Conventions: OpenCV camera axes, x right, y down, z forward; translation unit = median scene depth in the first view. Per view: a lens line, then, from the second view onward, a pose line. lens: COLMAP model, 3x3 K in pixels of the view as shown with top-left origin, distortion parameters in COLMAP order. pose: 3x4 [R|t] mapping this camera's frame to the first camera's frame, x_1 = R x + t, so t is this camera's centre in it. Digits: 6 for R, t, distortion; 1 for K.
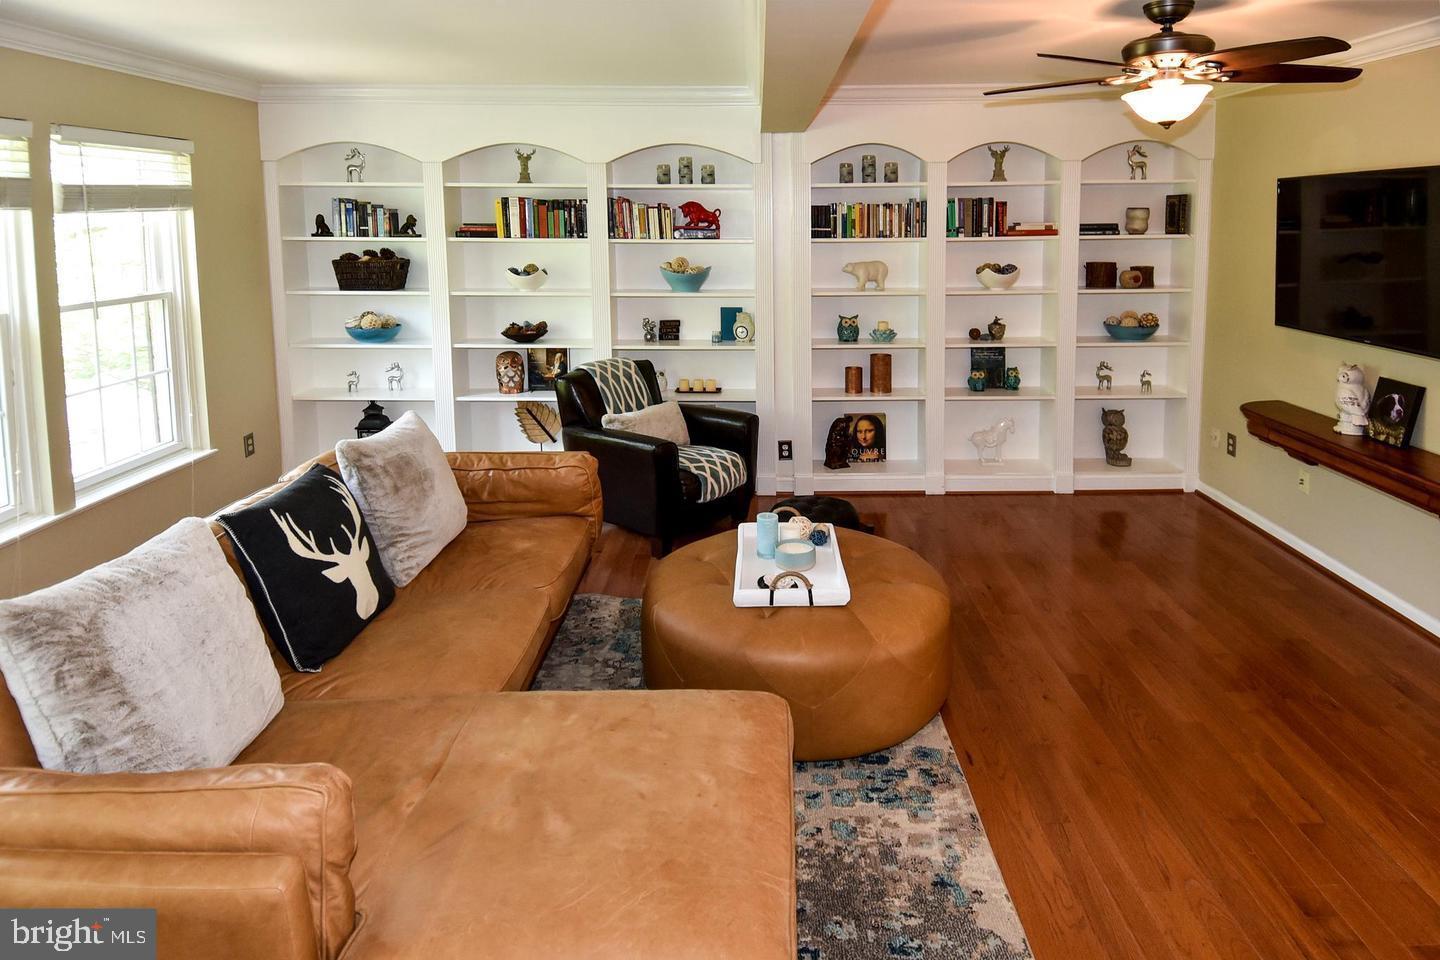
lens RADIAL K [[642.6, 0, 877.5], [0, 642.6, 338.1], [0, 0, 1]] dist [-0.000080, -0.000359]
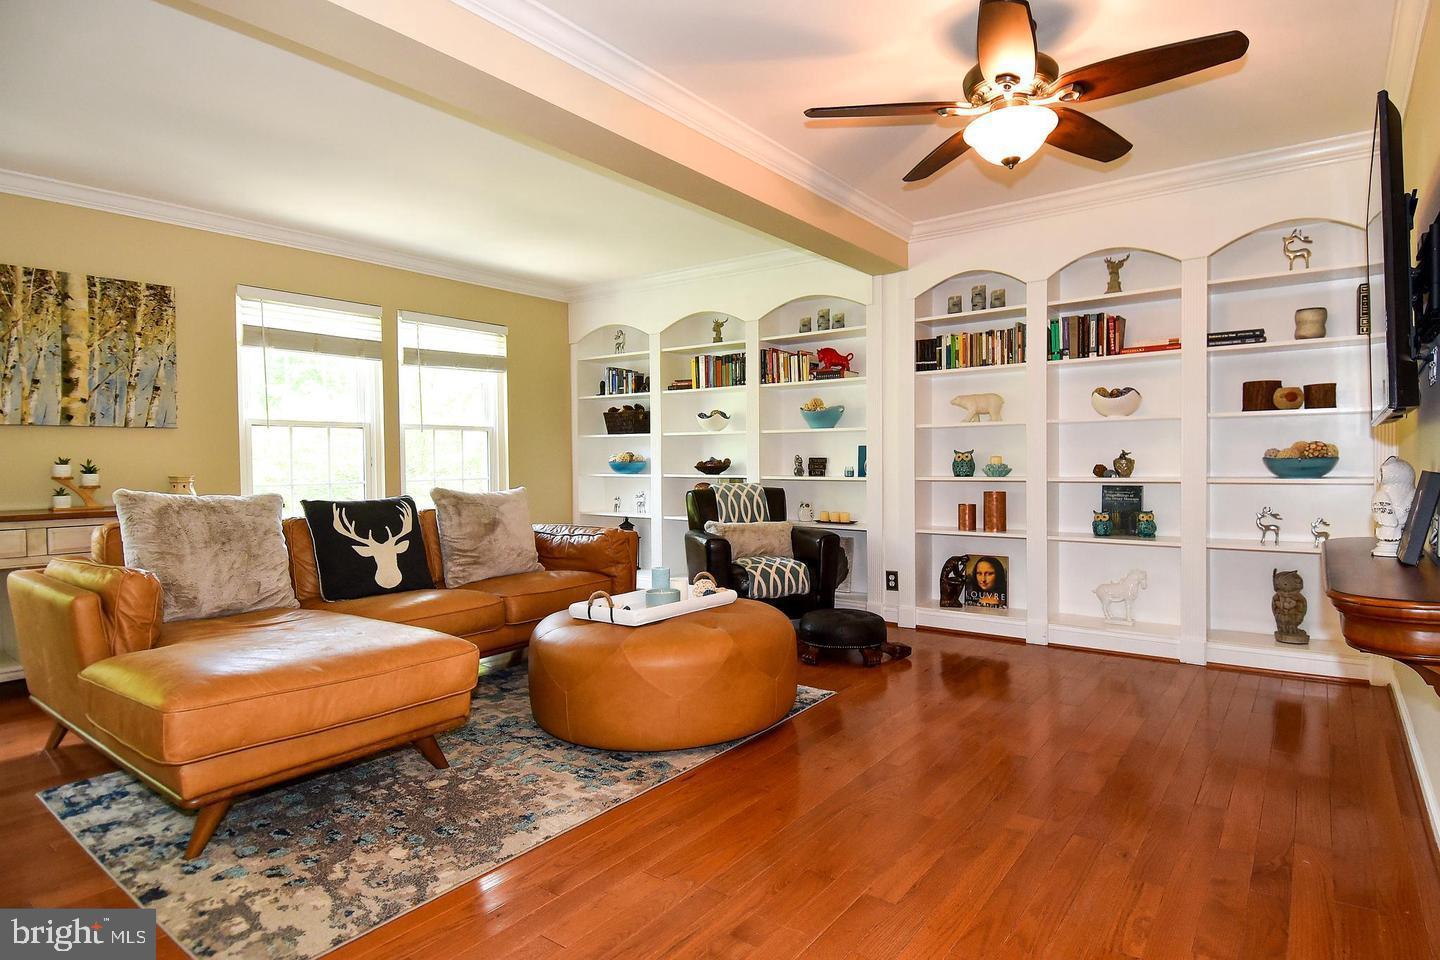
lens RADIAL K [[693.8, 0, 963.1], [0, 693.8, 514.2], [0, 0, 1]] dist [0.032419, -0.015905]
pose [[0.872828, 0.019123, -0.487653, 0.508298], [-0.047447, 0.997824, -0.045793, 0.118151], [0.485716, 0.063107, 0.871836, 0.088837]]
